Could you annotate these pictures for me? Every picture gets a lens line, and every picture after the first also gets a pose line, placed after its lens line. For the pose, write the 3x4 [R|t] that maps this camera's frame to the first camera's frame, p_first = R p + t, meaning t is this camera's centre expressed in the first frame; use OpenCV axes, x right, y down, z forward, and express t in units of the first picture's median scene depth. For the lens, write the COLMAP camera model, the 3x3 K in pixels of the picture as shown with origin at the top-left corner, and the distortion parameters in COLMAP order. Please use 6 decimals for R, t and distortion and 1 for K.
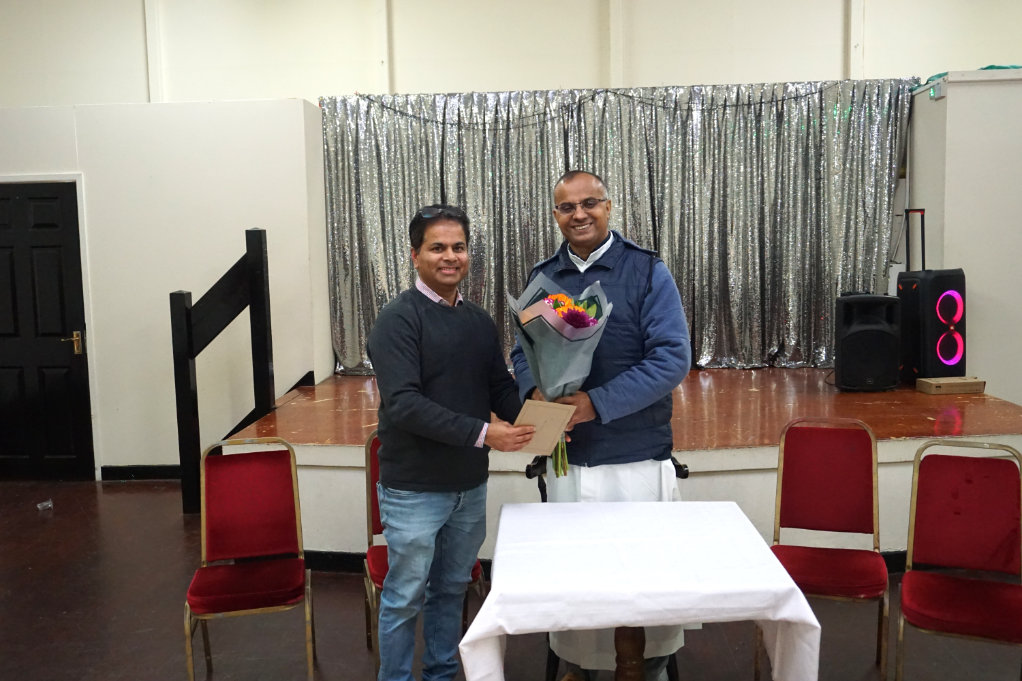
lens RADIAL K [[972.3, 0, 518.3], [0, 972.3, 336.3], [0, 0, 1]] dist [0.001643, 0.000000]
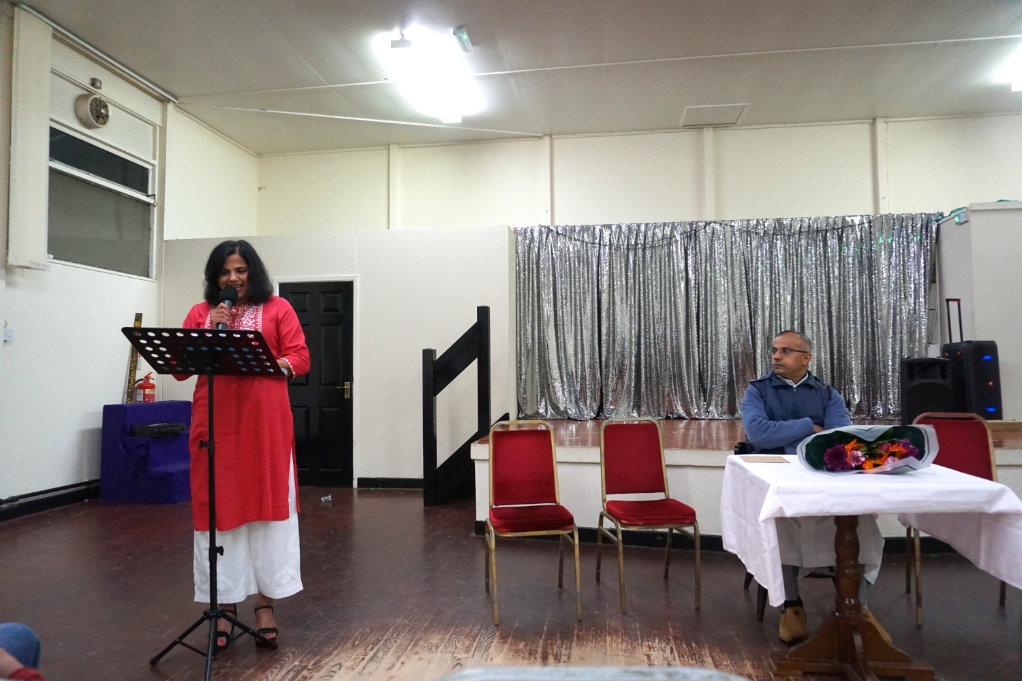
lens RADIAL K [[698.3, 0, 492.8], [0, 698.3, 346.6], [0, 0, 1]] dist [-0.044728, 0.036658]
pose [[0.994612, 0.010055, -0.103178, -0.127093], [-0.025314, 0.988713, -0.147669, 0.088653], [0.100528, 0.149485, 0.983640, -0.012751]]
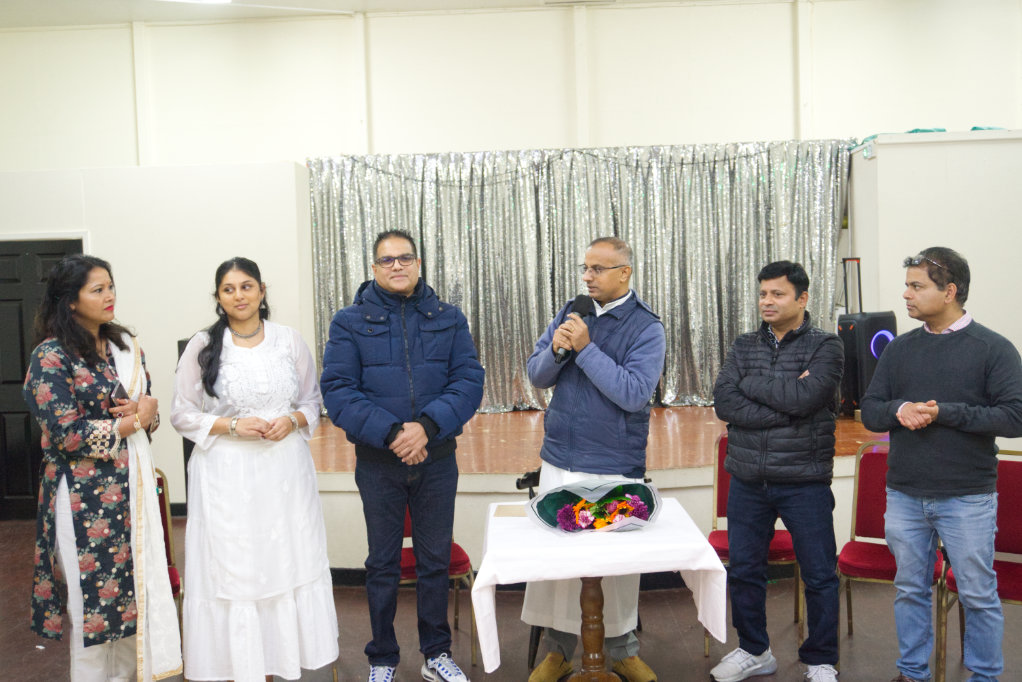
lens RADIAL K [[1115.6, 0, 526.0], [0, 1115.6, 330.6], [0, 0, 1]] dist [-0.050583, 0.000000]
pose [[0.999181, -0.010912, 0.038958, -0.012626], [0.013031, 0.998425, -0.054571, 0.015059], [-0.038301, 0.055034, 0.997750, -0.225846]]
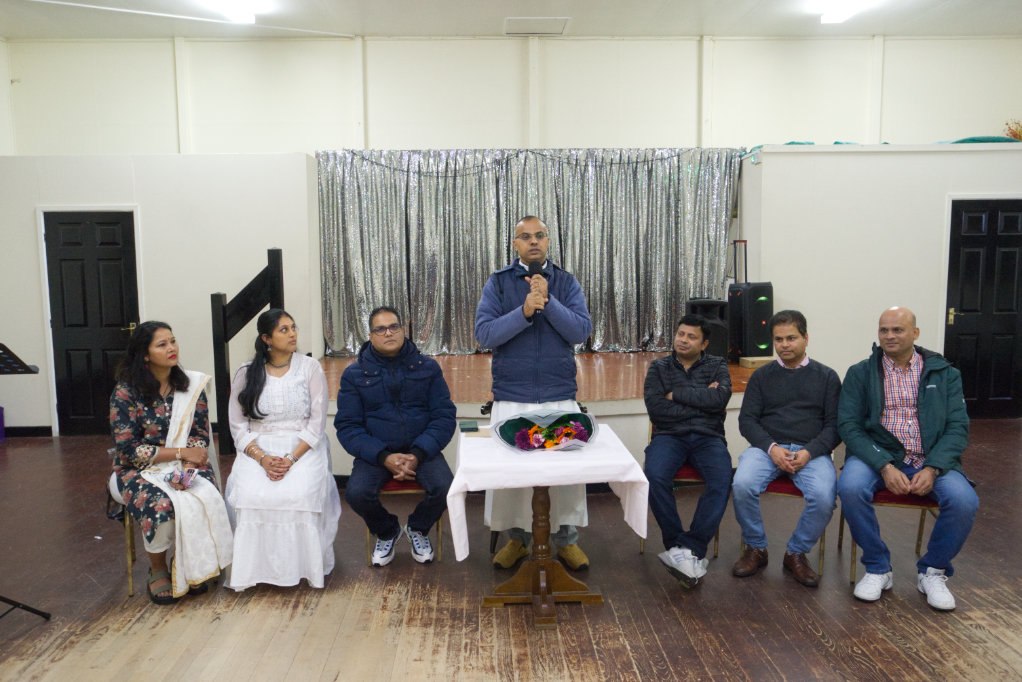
lens RADIAL K [[843.0, 0, 528.1], [0, 843.0, 340.6], [0, 0, 1]] dist [-0.076101, 0.096146]
pose [[0.995518, 0.003116, 0.094517, -0.019743], [-0.003340, 0.999992, 0.002204, 0.014965], [-0.094509, -0.002509, 0.995521, -0.188791]]
